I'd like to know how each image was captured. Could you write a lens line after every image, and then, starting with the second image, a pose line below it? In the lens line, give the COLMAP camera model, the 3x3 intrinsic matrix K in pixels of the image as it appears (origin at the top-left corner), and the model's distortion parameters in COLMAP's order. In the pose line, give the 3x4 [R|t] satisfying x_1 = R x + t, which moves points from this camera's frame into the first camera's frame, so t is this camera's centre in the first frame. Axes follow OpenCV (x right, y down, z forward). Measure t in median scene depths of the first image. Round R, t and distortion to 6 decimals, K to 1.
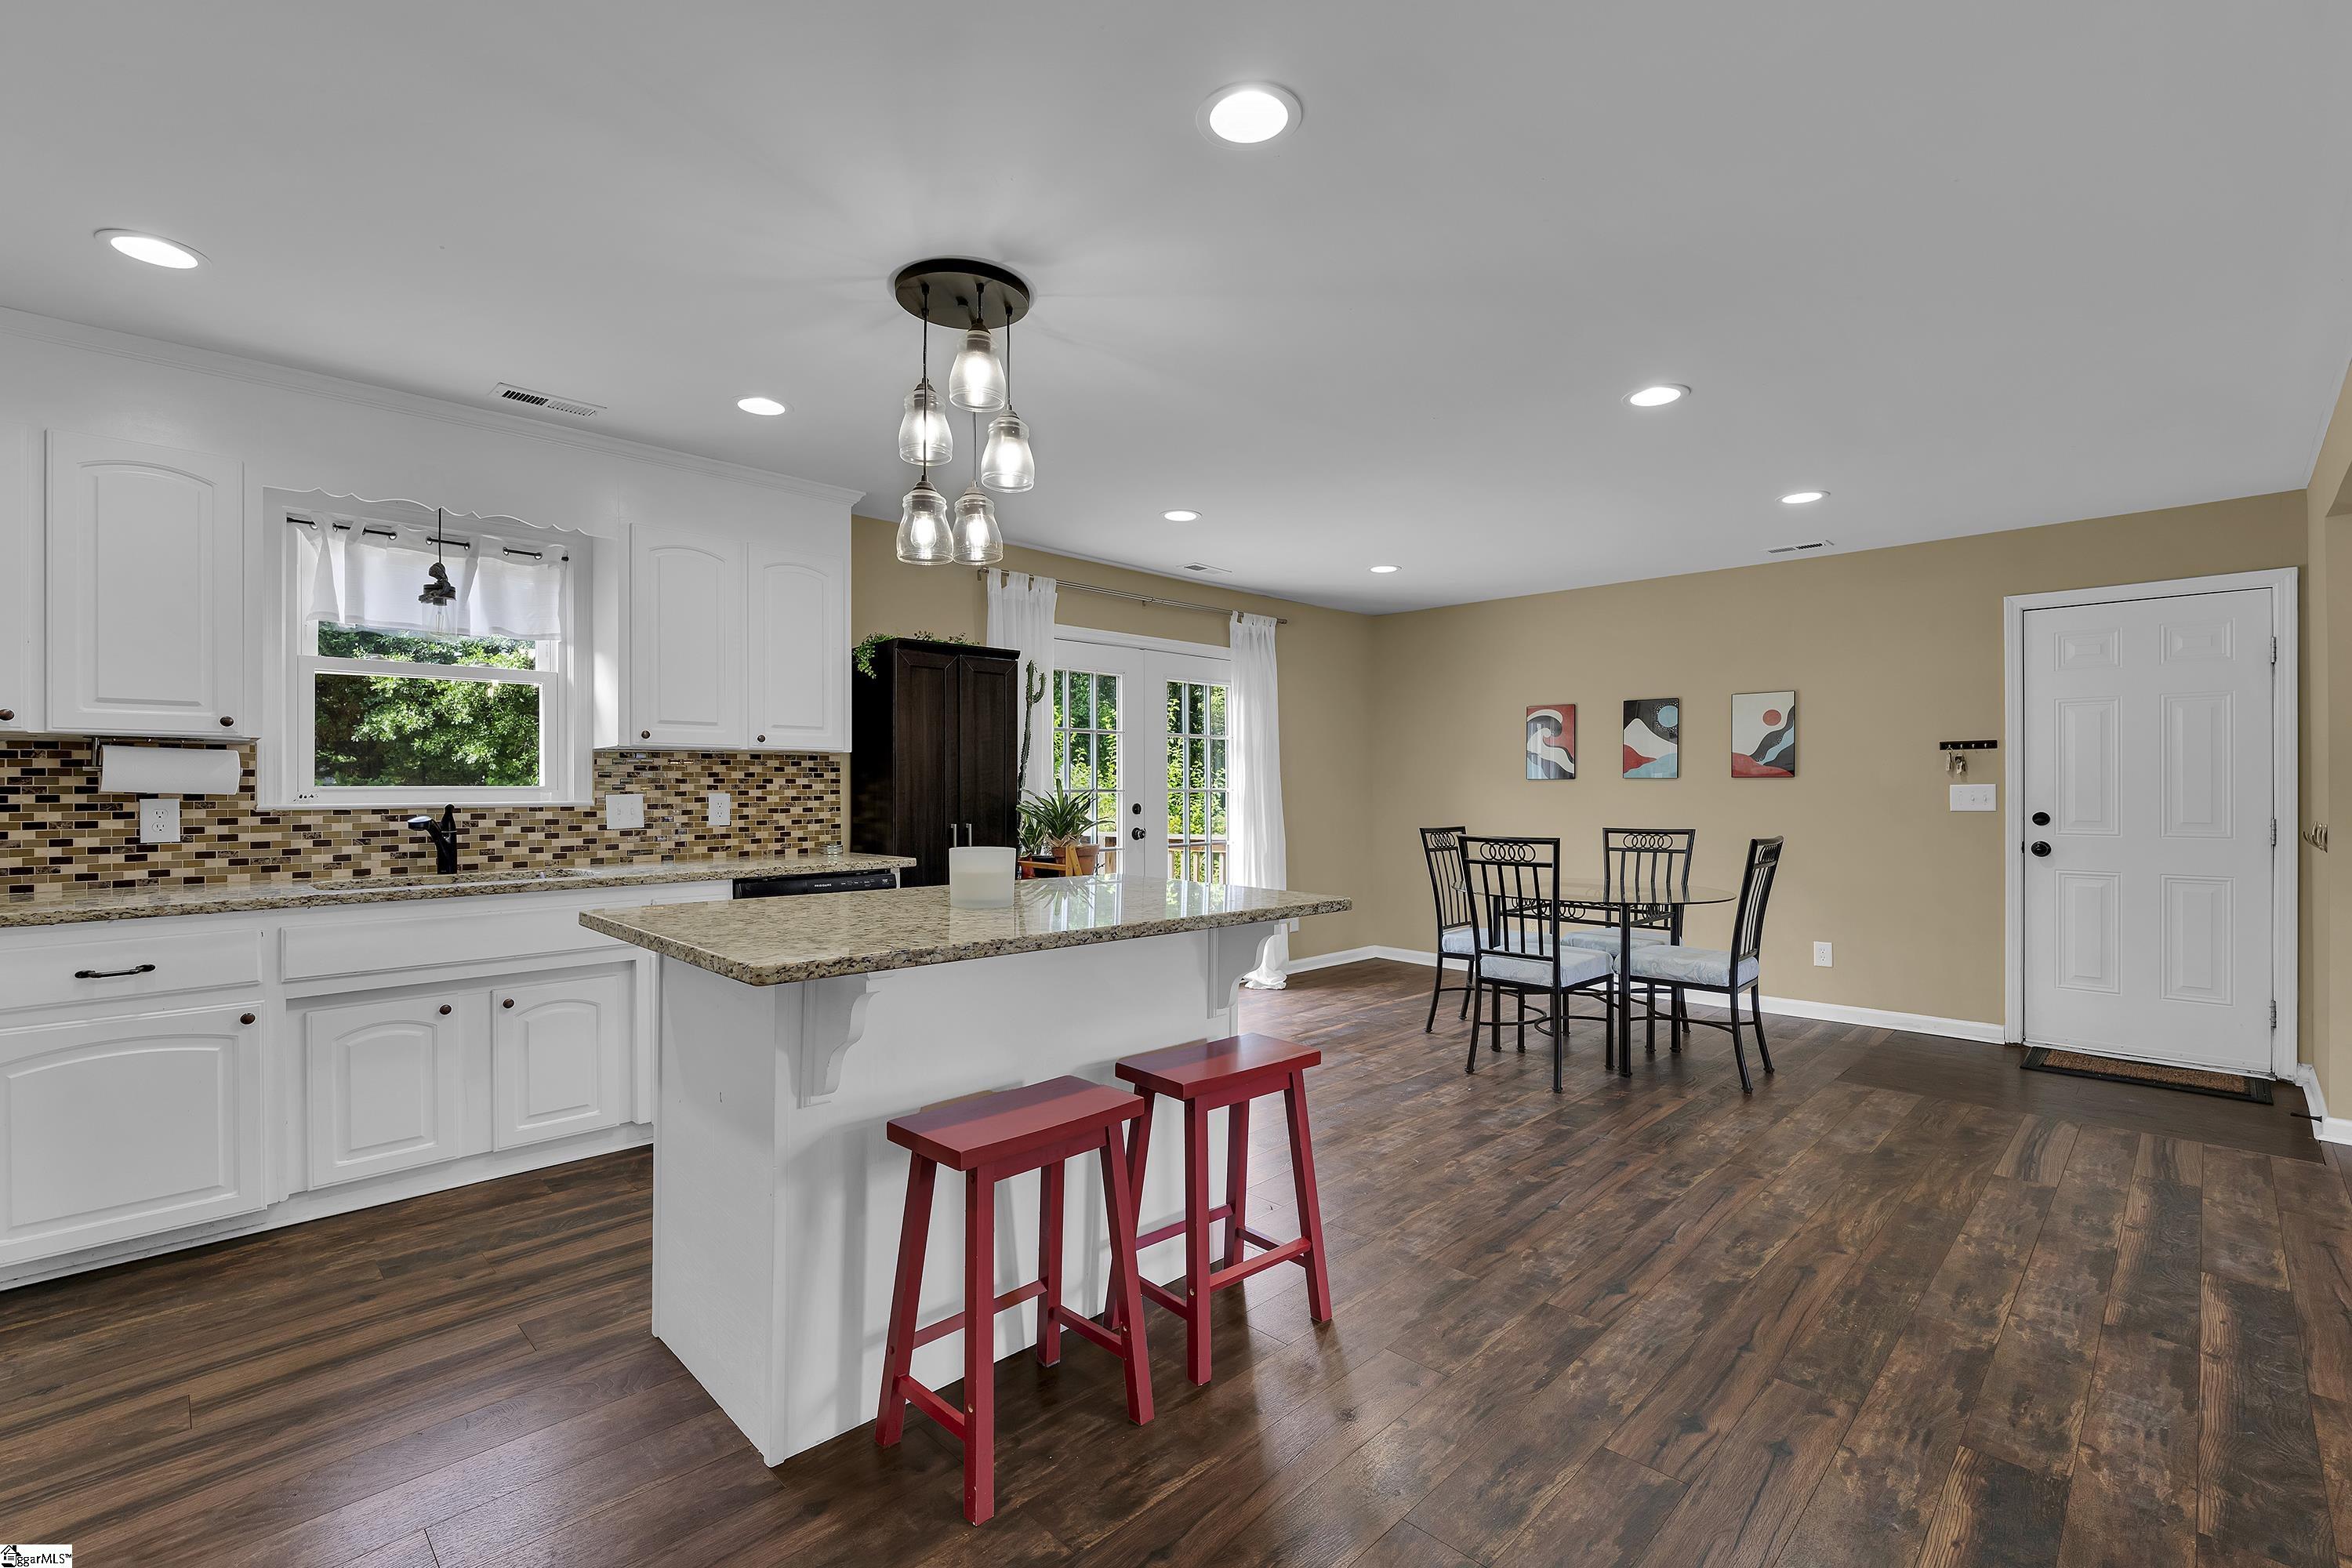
lens RADIAL K [[1039.5, 0, 1176.0], [0, 1039.5, 784.0], [0, 0, 1]] dist [-0.001583, 0.000272]
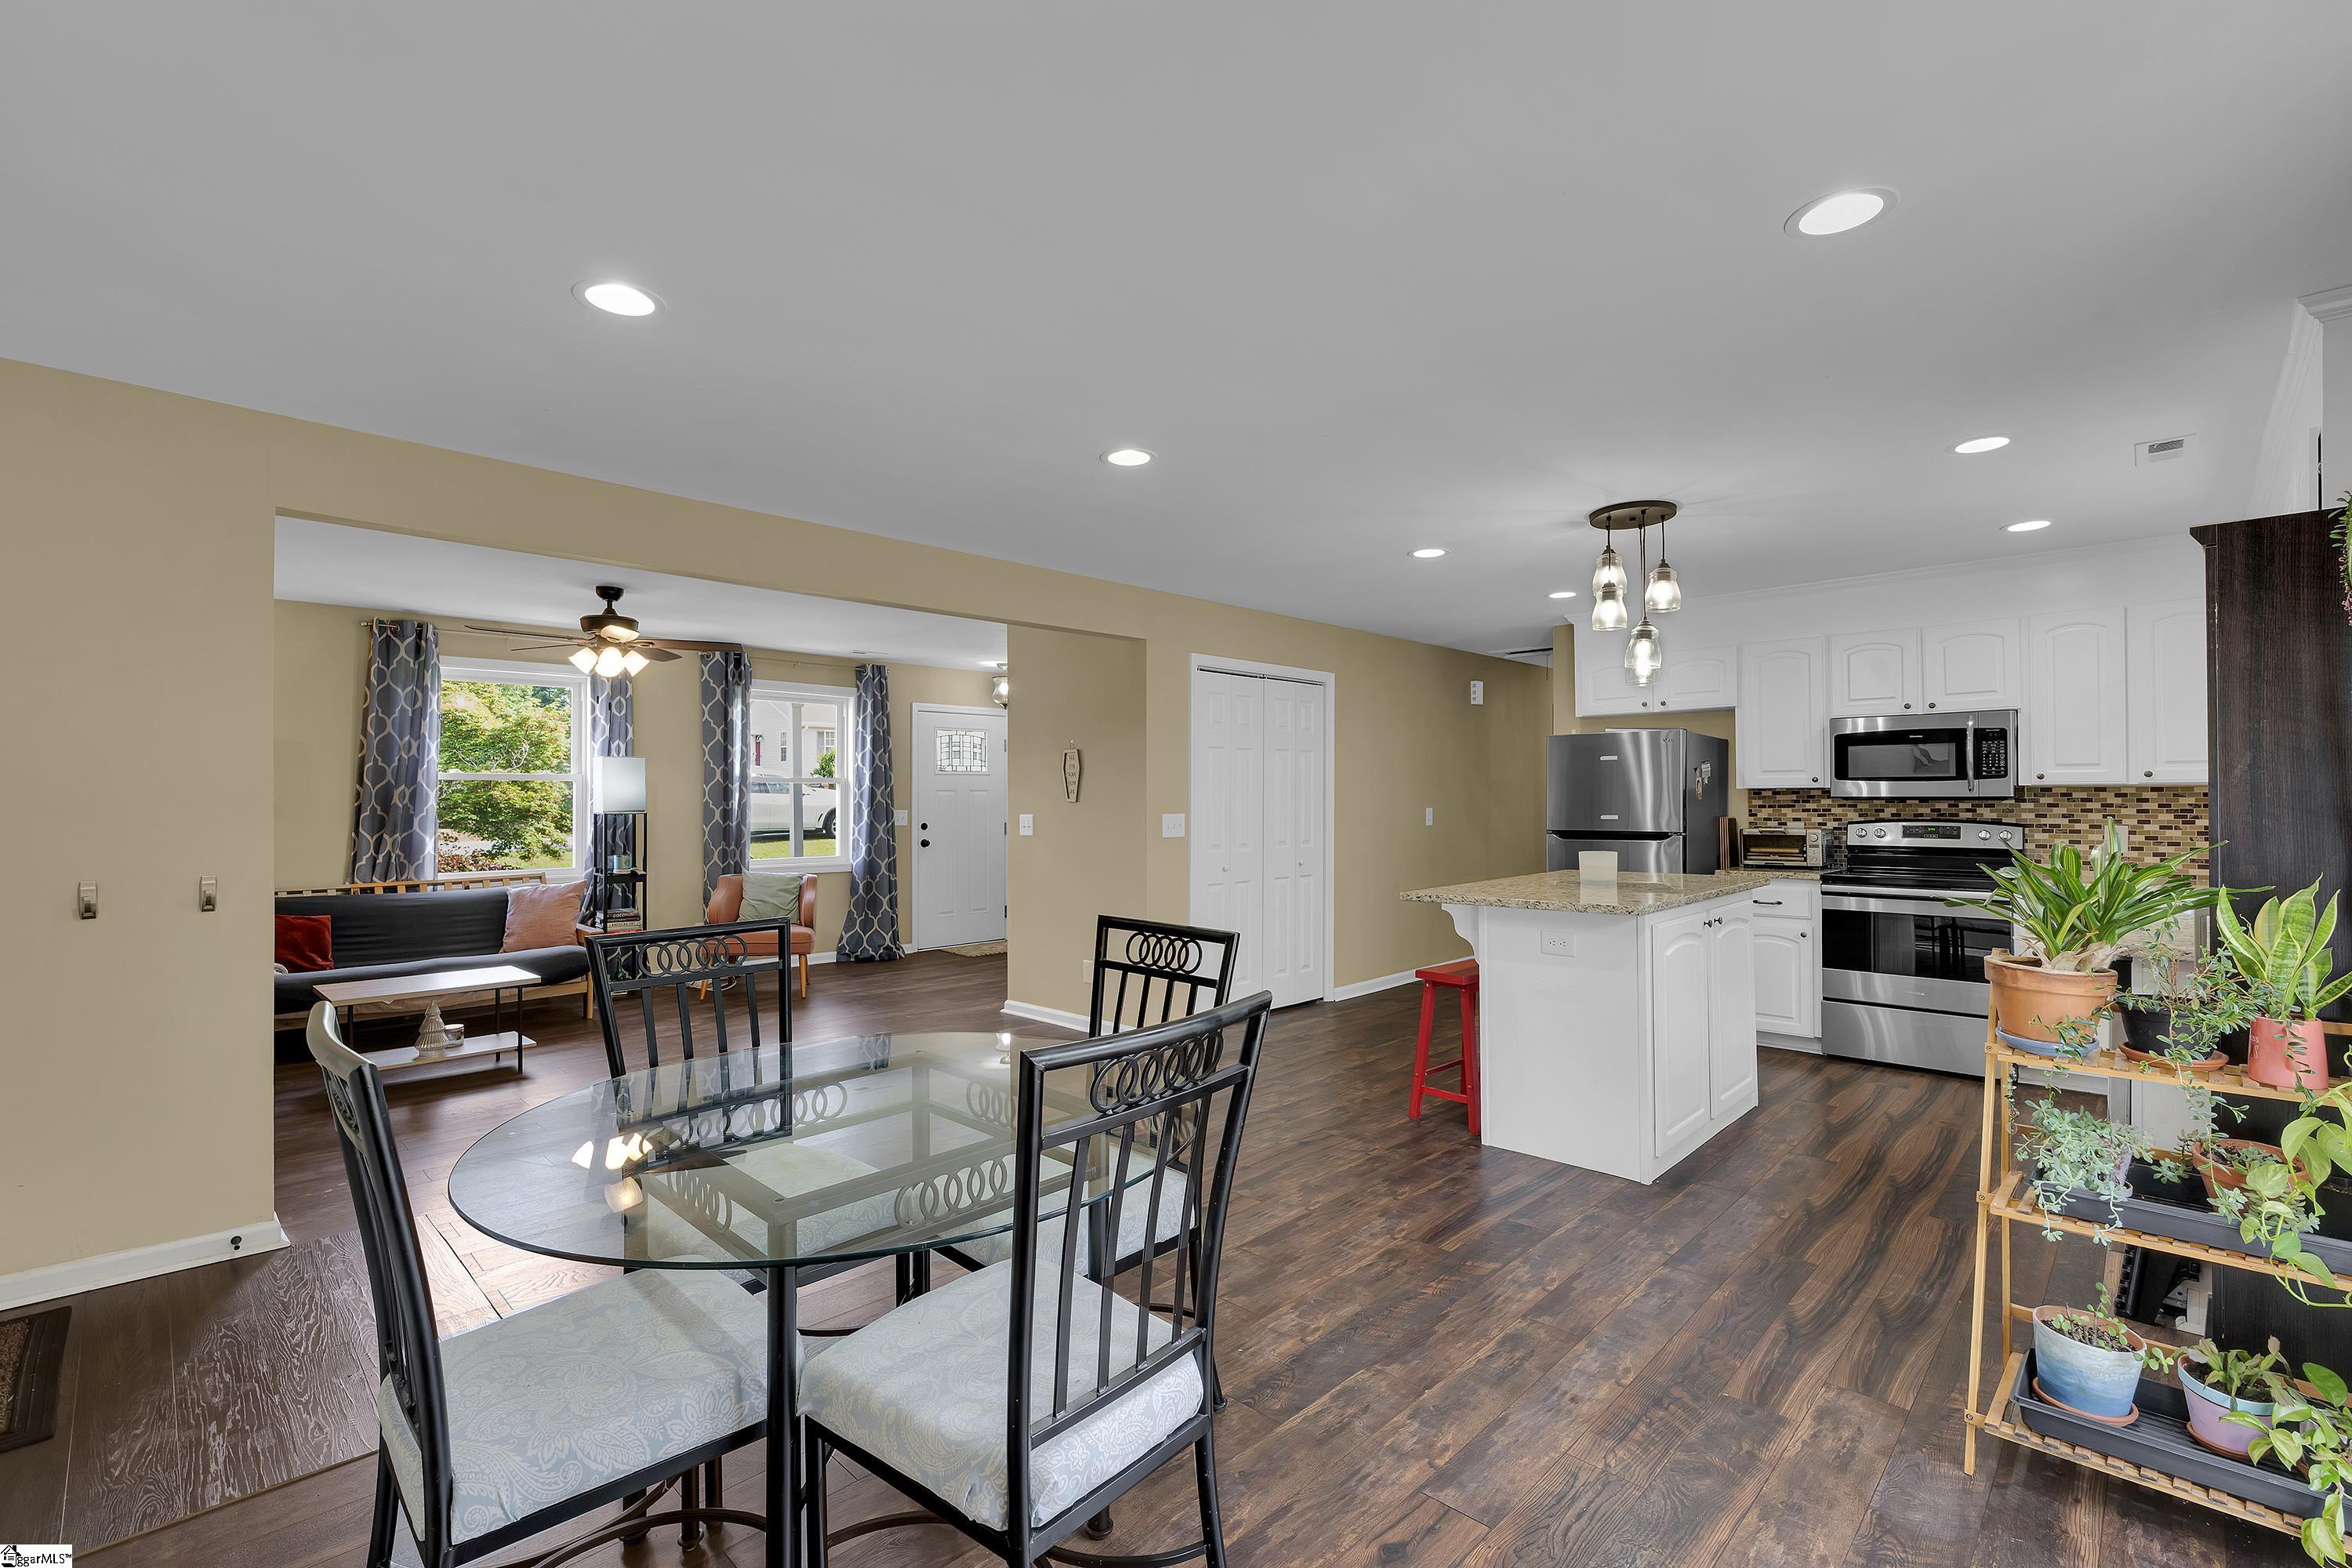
lens RADIAL K [[1039.5, 0, 1176.0], [0, 1039.5, 784.0], [0, 0, 1]] dist [-0.001583, 0.000272]
pose [[-0.999906, 0.001857, -0.013574, 0.331798], [0.002057, 0.999889, -0.014728, -0.017705], [0.013546, -0.014754, -0.999799, 1.620864]]
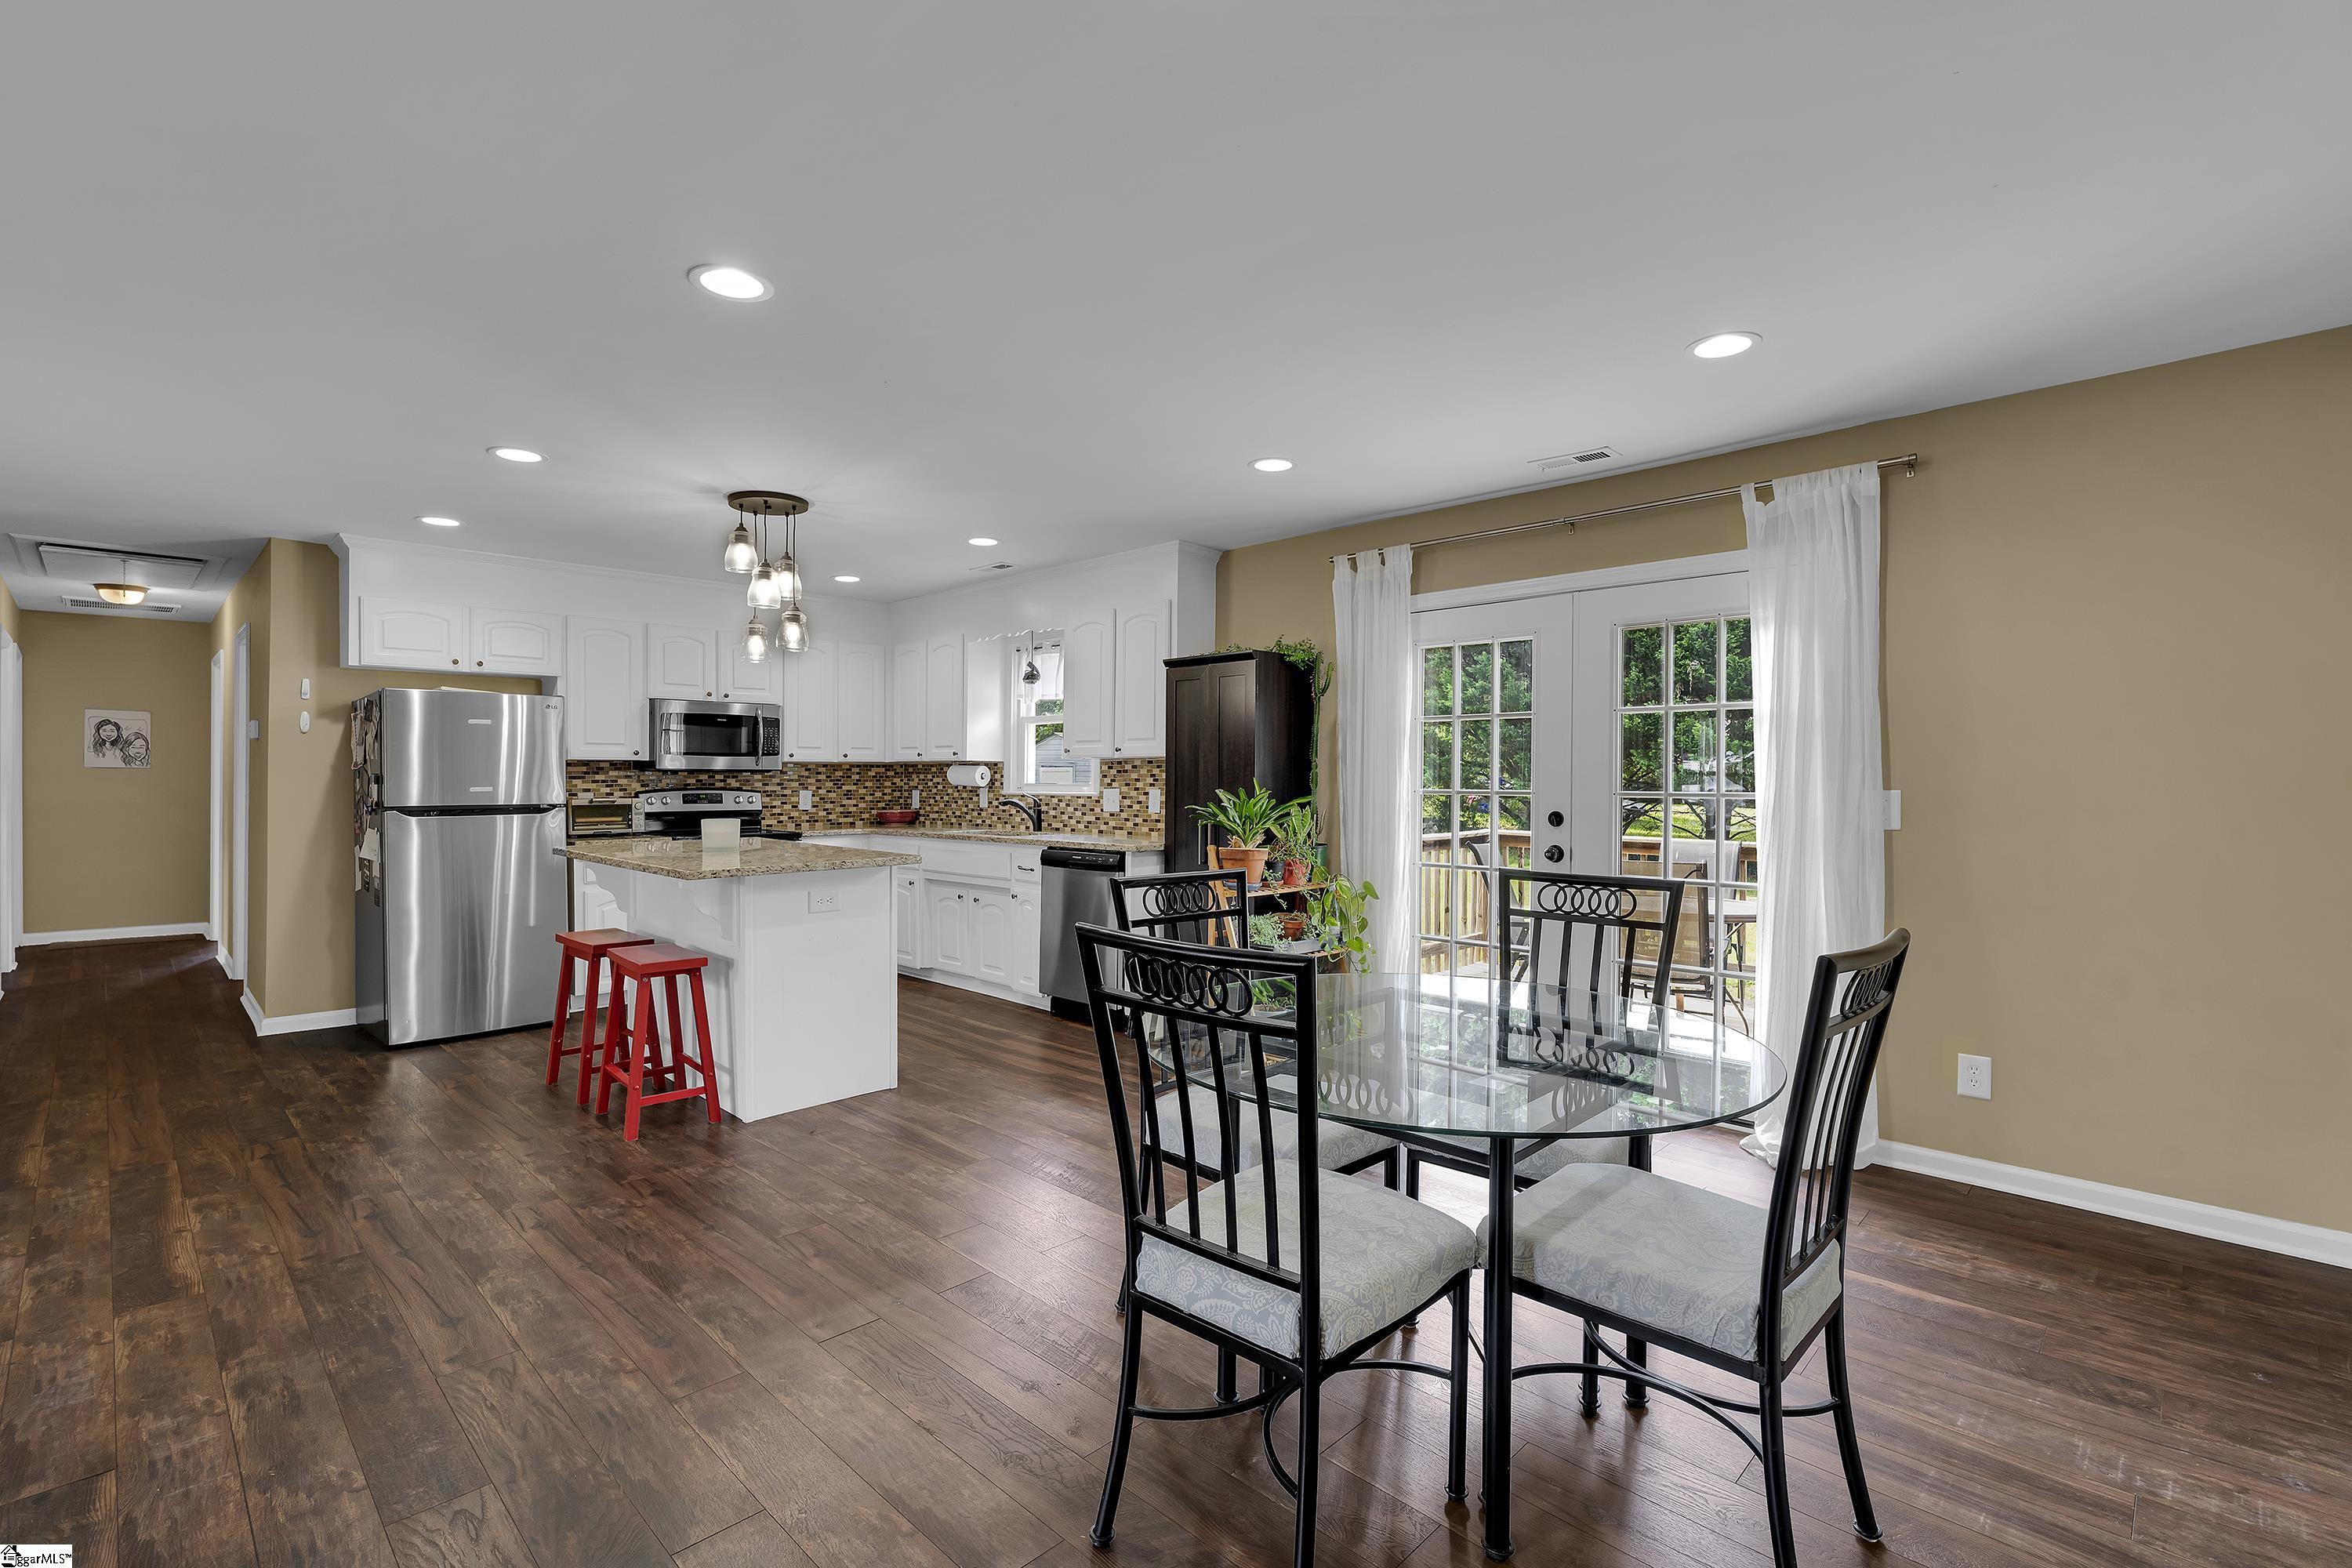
lens RADIAL K [[1059.2, 0, 1165.7], [0, 1059.2, 783.0], [0, 0, 1]] dist [0.000024, -0.000361]
pose [[-0.000160, 0.005024, -0.999987, 0.978760], [-0.000034, 0.999987, 0.005024, -0.006467], [1.000000, 0.000035, -0.000160, 1.037828]]
